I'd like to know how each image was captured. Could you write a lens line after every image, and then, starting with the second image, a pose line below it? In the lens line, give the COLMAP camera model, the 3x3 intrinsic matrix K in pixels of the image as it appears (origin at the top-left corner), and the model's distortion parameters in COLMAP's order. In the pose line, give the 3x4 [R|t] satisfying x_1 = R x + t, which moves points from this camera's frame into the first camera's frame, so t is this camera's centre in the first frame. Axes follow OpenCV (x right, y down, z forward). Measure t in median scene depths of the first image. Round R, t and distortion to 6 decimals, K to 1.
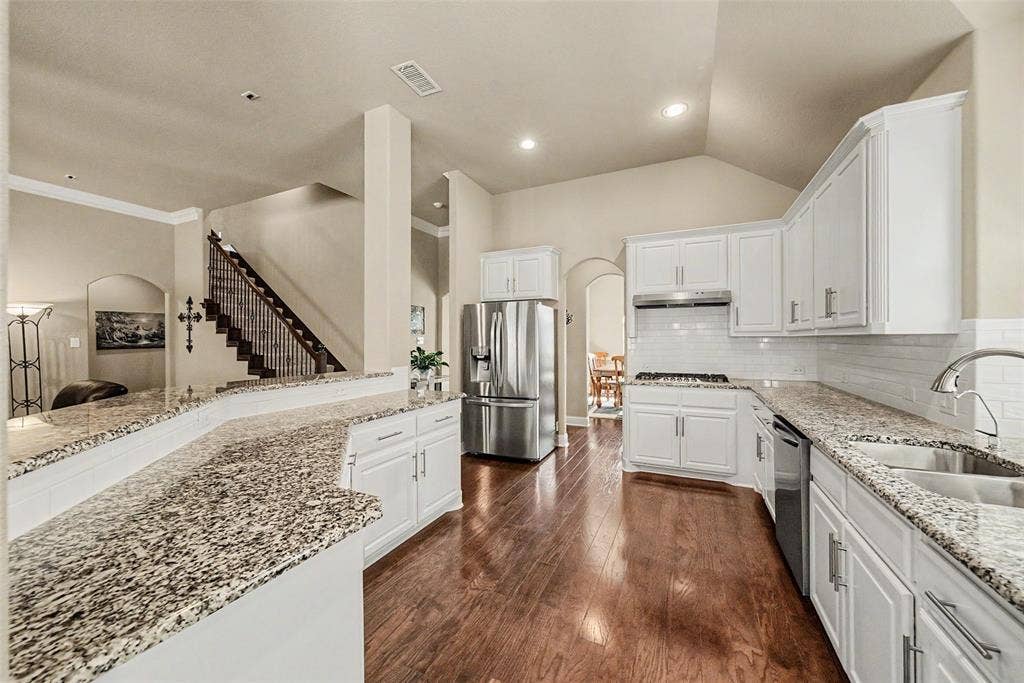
lens RADIAL K [[361.6, 0, 508.8], [0, 361.6, 343.0], [0, 0, 1]] dist [-0.001220, 0.000013]
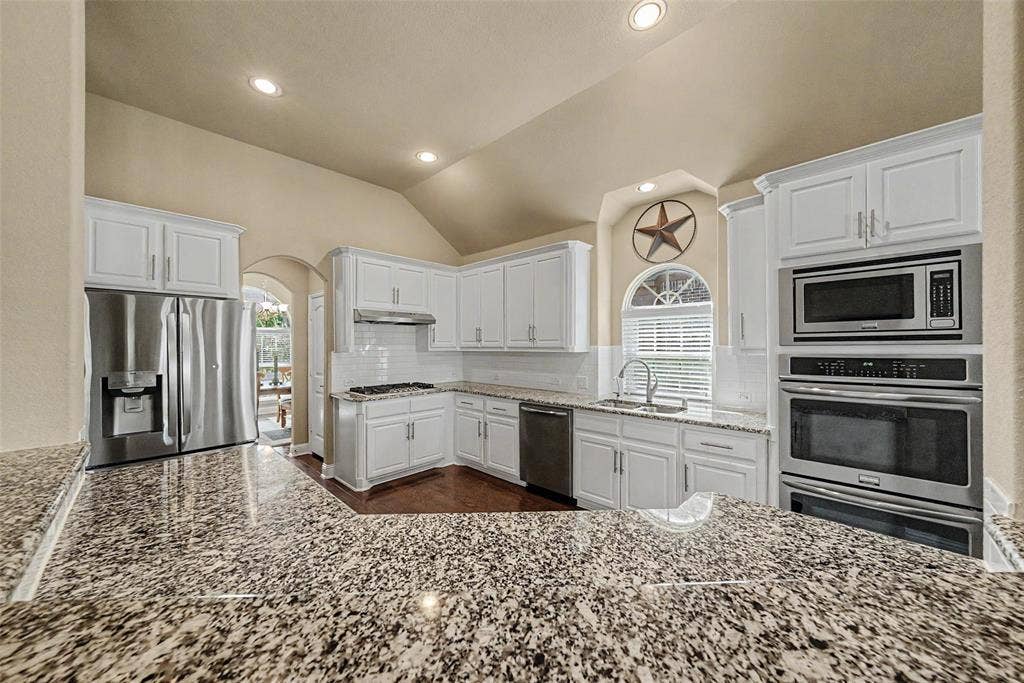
lens RADIAL K [[361.6, 0, 509.9], [0, 361.6, 346.6], [0, 0, 1]] dist [-0.001220, 0.000013]
pose [[0.342525, 0.001648, 0.939507, -0.457200], [0.011521, 0.999916, -0.005954, -0.021930], [-0.939438, 0.012864, 0.342477, 0.302531]]
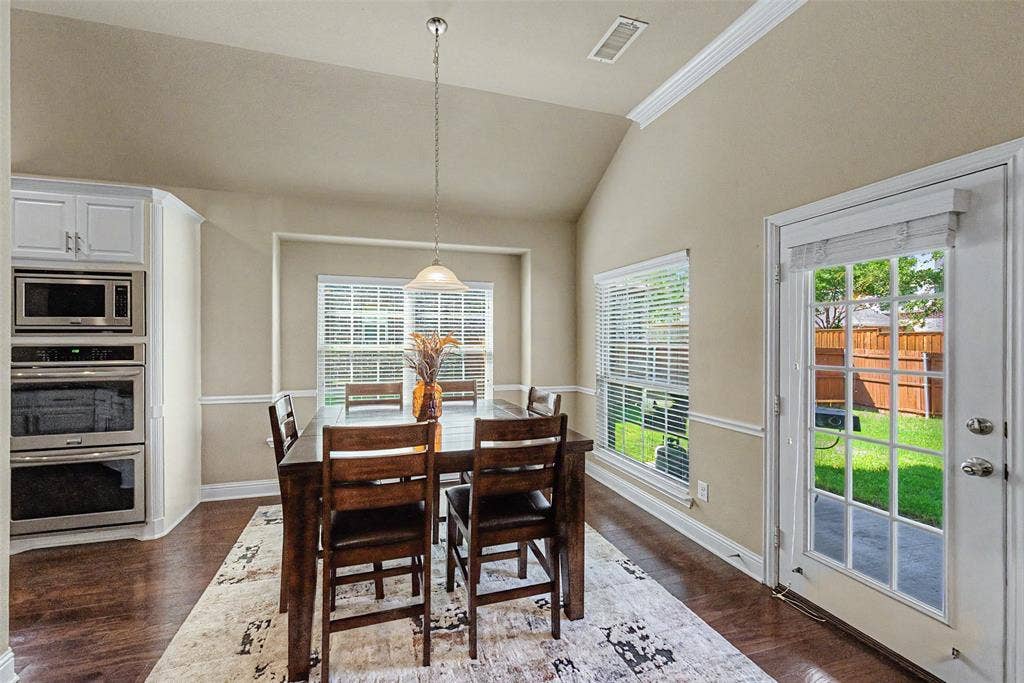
lens RADIAL K [[392.4, 0, 472.7], [0, 392.4, 344.7], [0, 0, 1]] dist [0.002129, -0.000104]
pose [[-0.628707, -0.003154, 0.777636, -0.807029], [0.010863, 0.999859, 0.012838, -0.007841], [-0.777566, 0.016519, -0.628584, -0.097900]]
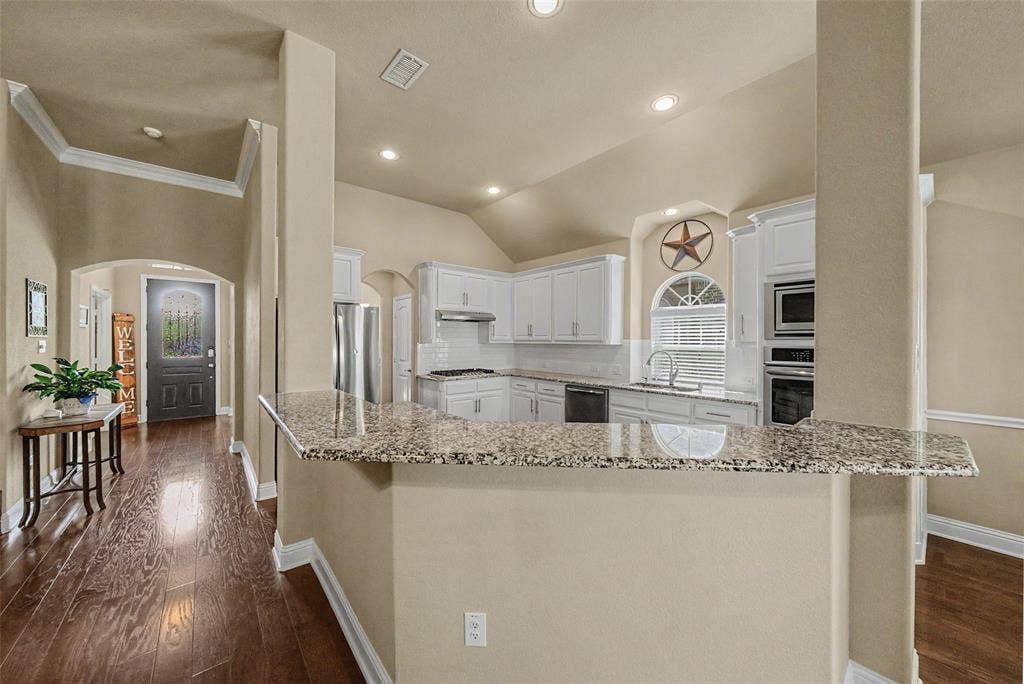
lens RADIAL K [[361.6, 0, 509.5], [0, 361.6, 341.2], [0, 0, 1]] dist [-0.001220, 0.000013]
pose [[0.436099, 0.002272, 0.899896, -0.709630], [0.004391, 0.999980, -0.004653, -0.017441], [-0.899888, 0.005980, 0.436081, 0.251289]]
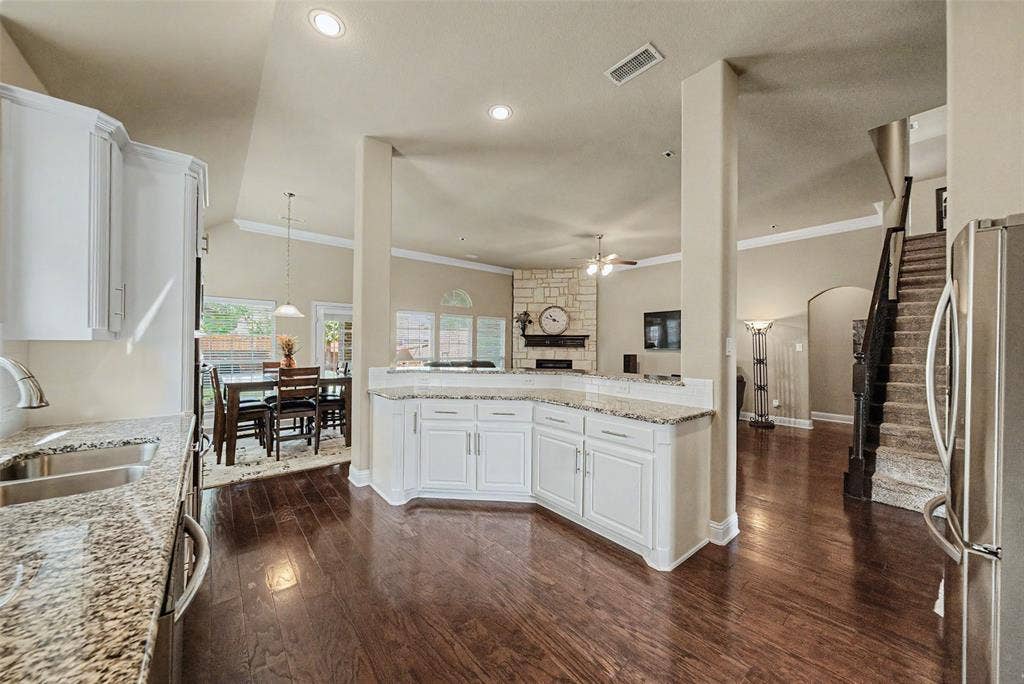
lens RADIAL K [[361.6, 0, 514.5], [0, 361.6, 341.8], [0, 0, 1]] dist [-0.001220, 0.000013]
pose [[-0.443941, -0.004109, -0.896047, 0.524471], [-0.014227, 0.999896, 0.002464, -0.012678], [0.895943, 0.013842, -0.443953, 0.841560]]
